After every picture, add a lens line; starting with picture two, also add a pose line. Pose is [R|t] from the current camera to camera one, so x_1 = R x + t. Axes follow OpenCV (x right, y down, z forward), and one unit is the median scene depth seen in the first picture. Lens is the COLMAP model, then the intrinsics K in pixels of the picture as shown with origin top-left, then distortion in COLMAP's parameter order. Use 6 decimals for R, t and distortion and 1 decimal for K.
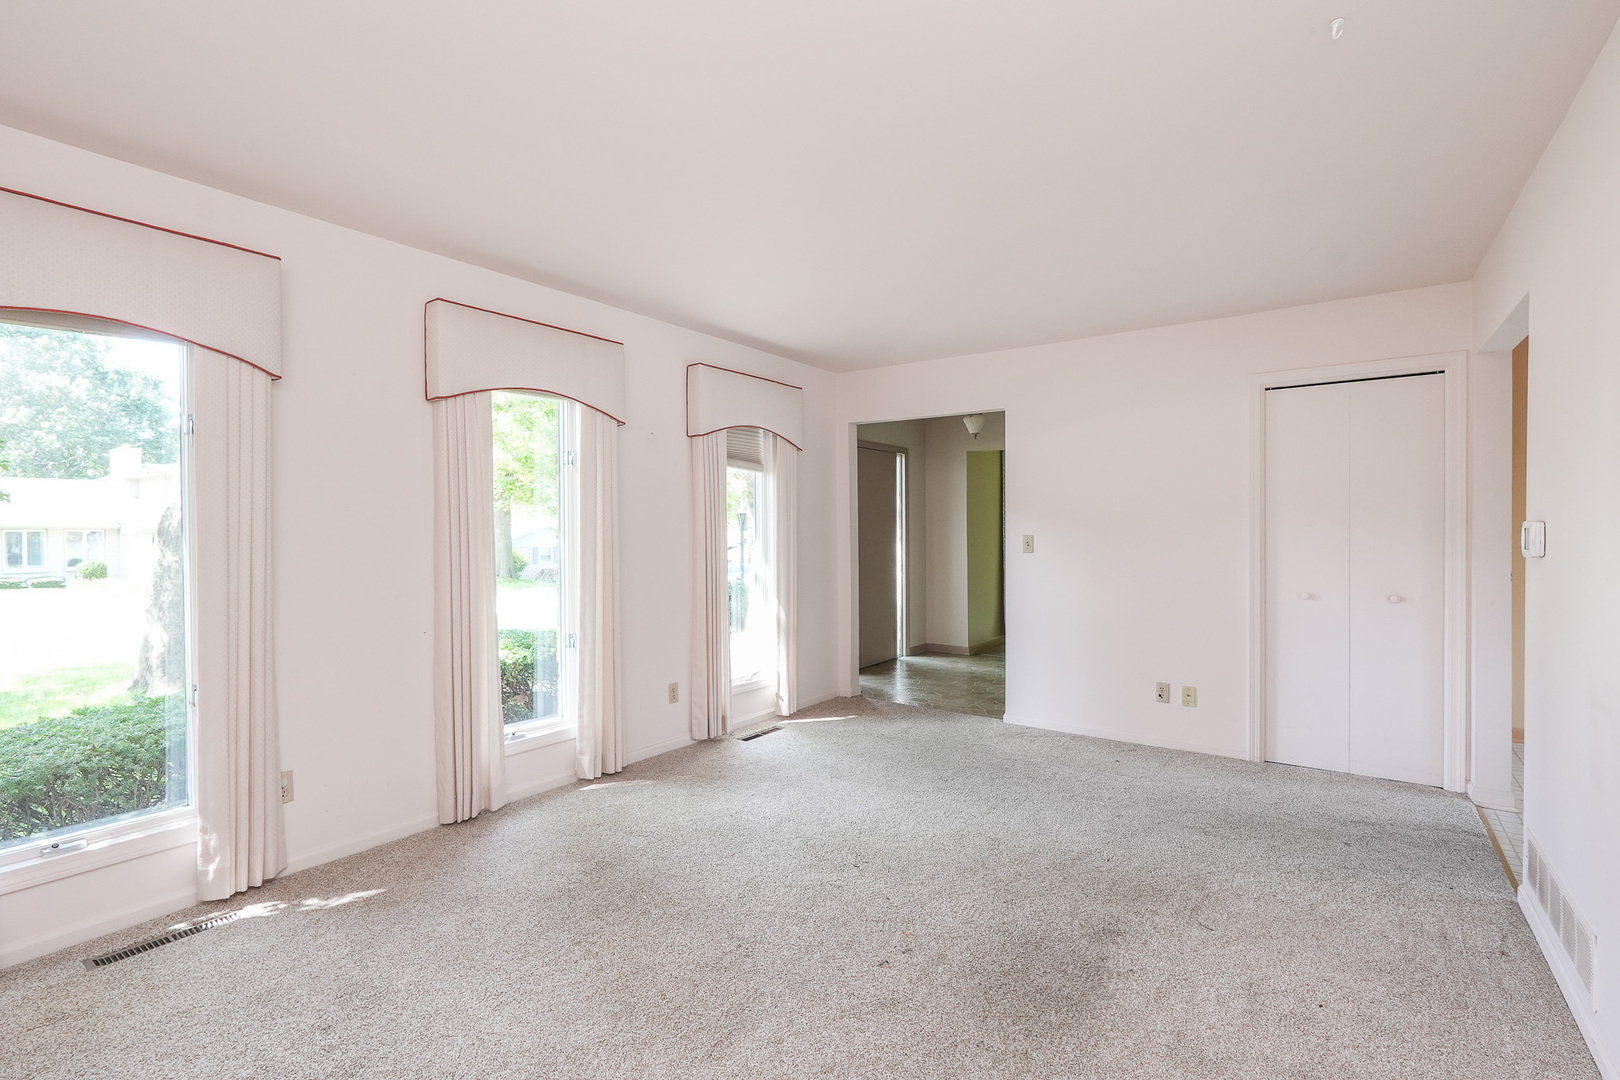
lens RADIAL K [[738.2, 0, 806.3], [0, 738.2, 539.8], [0, 0, 1]] dist [-0.022853, 0.011532]
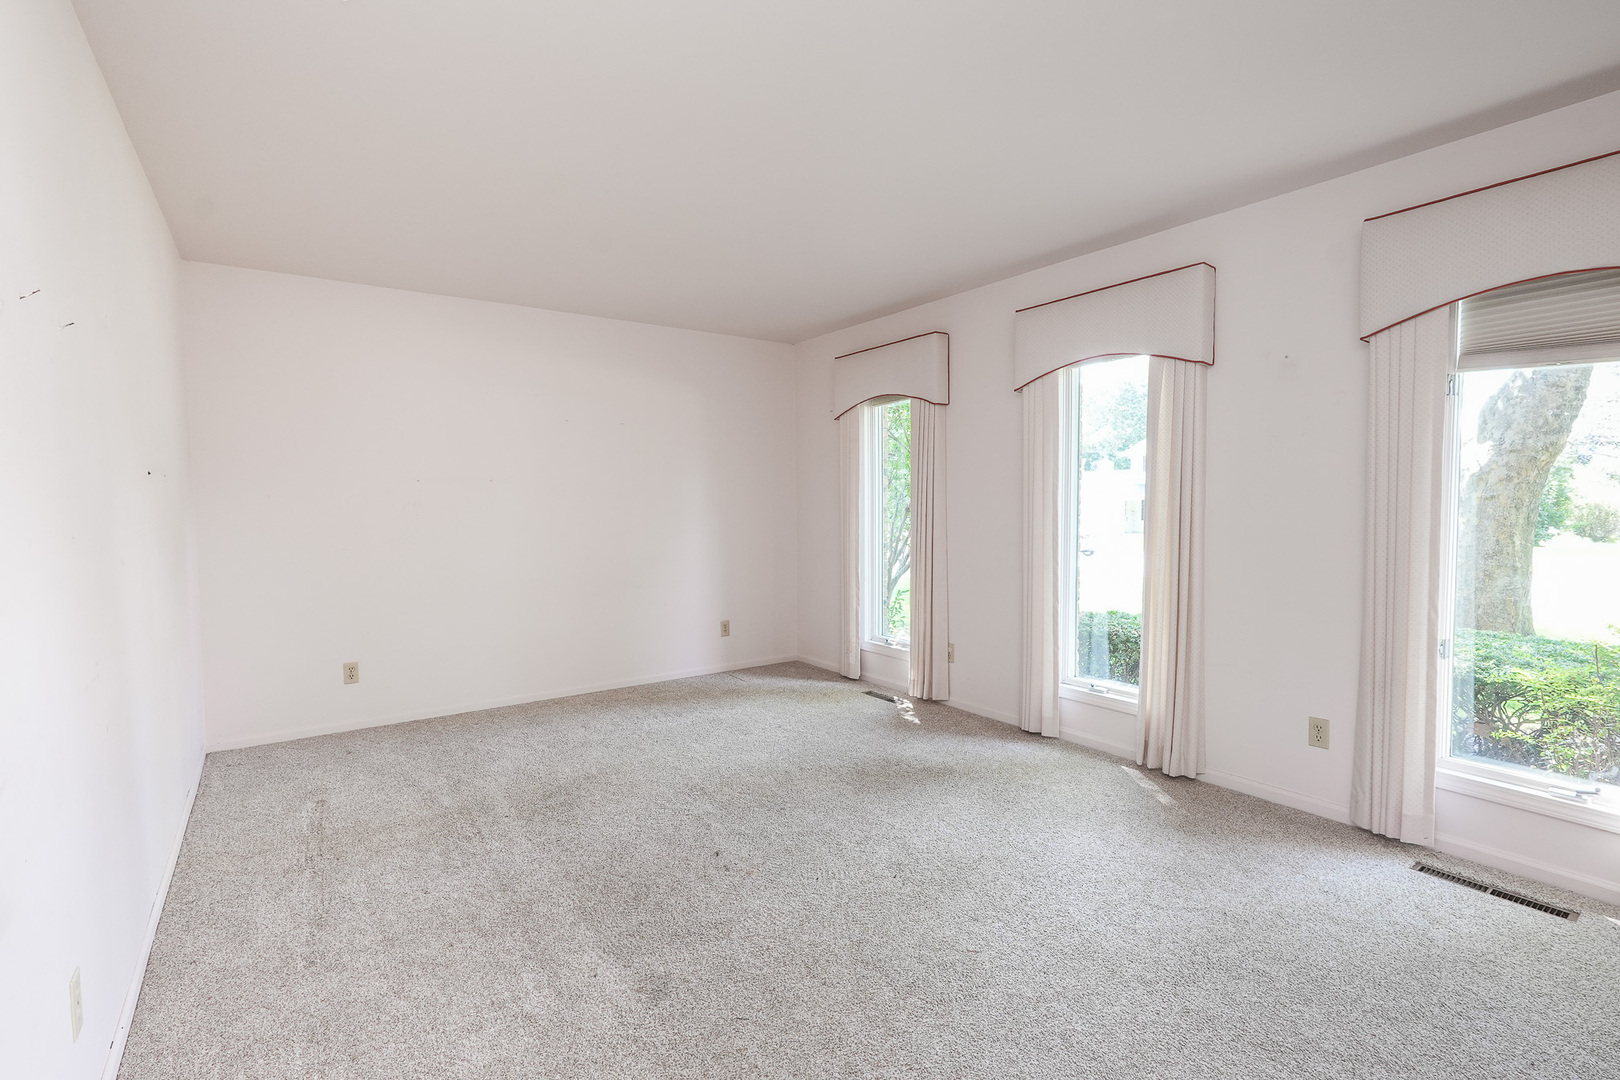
lens RADIAL K [[738.2, 0, 806.3], [0, 738.2, 539.8], [0, 0, 1]] dist [-0.022853, 0.011532]
pose [[-0.314688, 0.058075, -0.947417, 0.602286], [0.001655, 0.998159, 0.060636, -0.011409], [0.949194, 0.017513, -0.314205, 0.765888]]
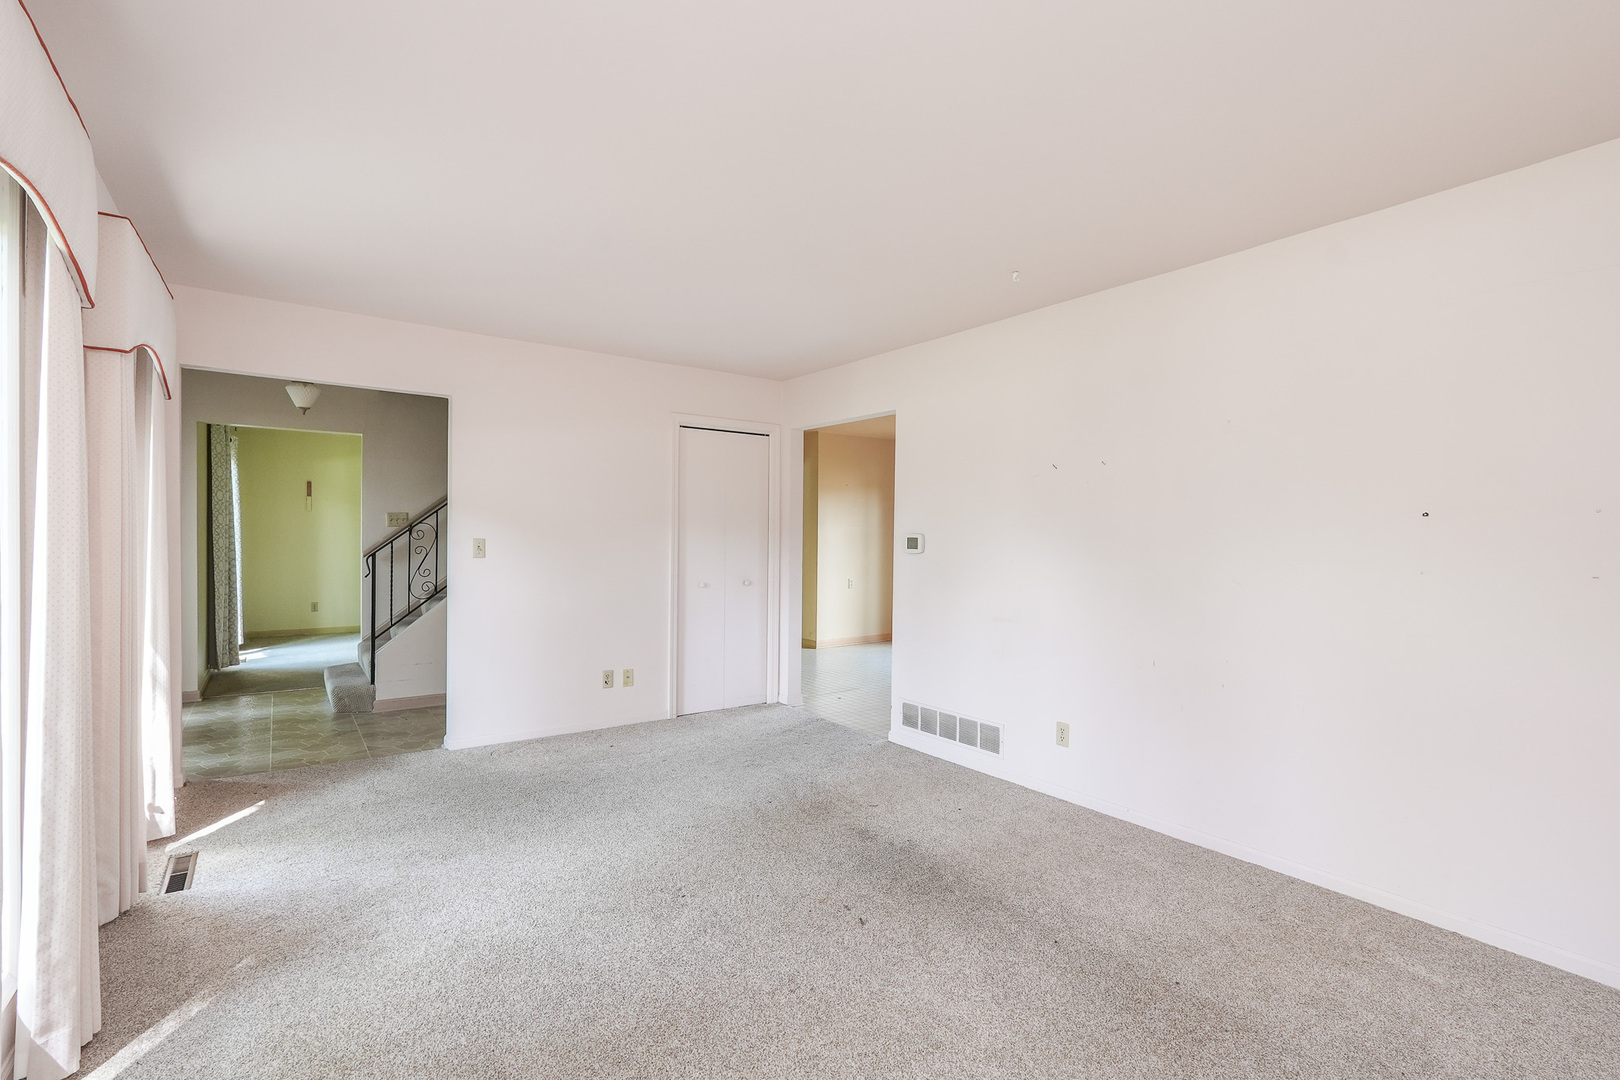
lens RADIAL K [[733.3, 0, 802.1], [0, 733.3, 542.4], [0, 0, 1]] dist [-0.021889, 0.011319]
pose [[0.310066, 0.001026, 0.950714, -0.499684], [0.000649, 0.999999, -0.001291, 0.000123], [-0.950715, 0.001017, 0.310065, 0.376848]]
